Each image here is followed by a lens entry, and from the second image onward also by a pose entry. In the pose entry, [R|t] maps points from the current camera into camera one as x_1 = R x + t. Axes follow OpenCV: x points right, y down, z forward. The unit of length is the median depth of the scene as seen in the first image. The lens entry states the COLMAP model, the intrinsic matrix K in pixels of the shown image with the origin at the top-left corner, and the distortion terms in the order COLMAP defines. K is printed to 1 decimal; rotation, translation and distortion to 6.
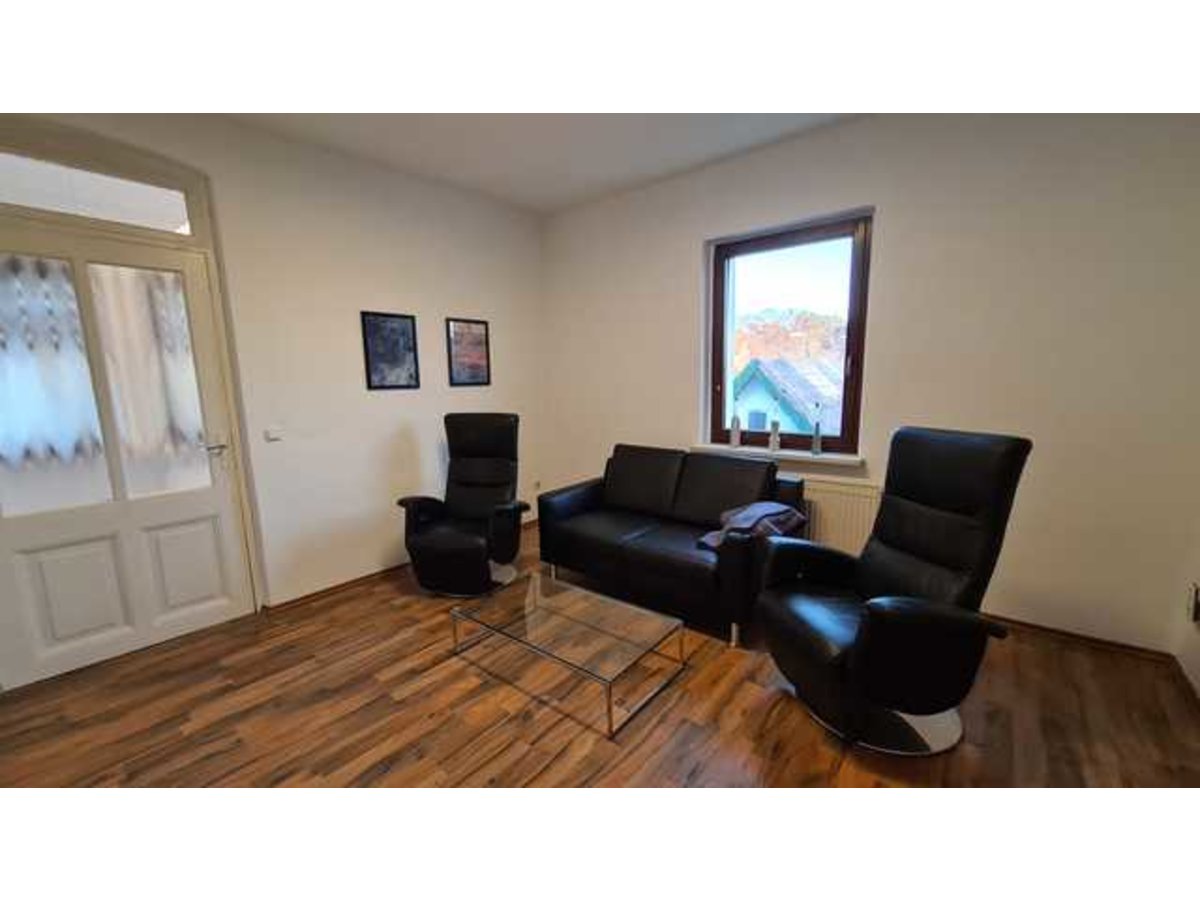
lens RADIAL K [[491.0, 0, 590.0], [0, 491.0, 453.6], [0, 0, 1]] dist [-0.009363, 0.000401]
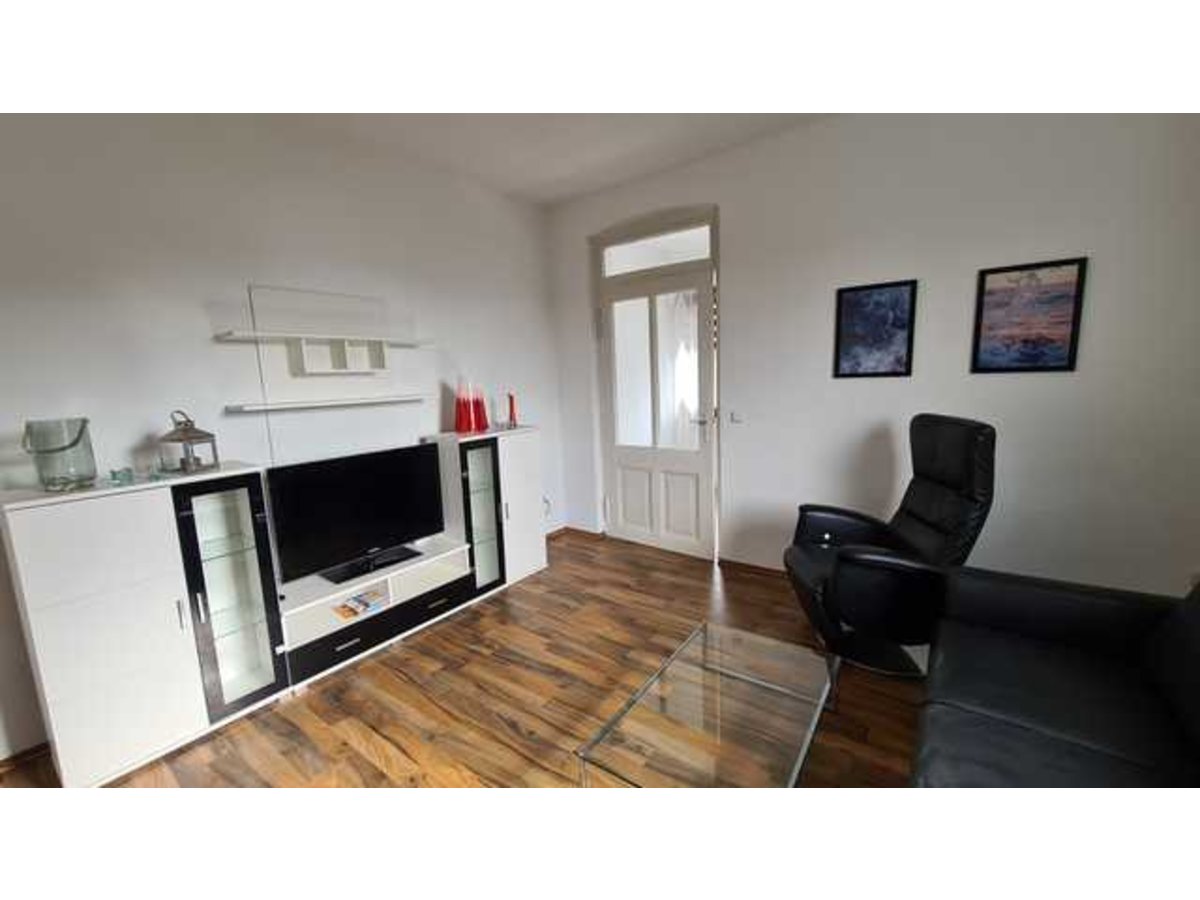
lens RADIAL K [[491.0, 0, 588.4], [0, 491.0, 453.5], [0, 0, 1]] dist [-0.009363, 0.000401]
pose [[0.049532, 0.168514, -0.984454, 0.415217], [-0.120362, 0.979488, 0.161608, -0.084013], [0.991494, 0.110486, 0.068799, 0.499728]]
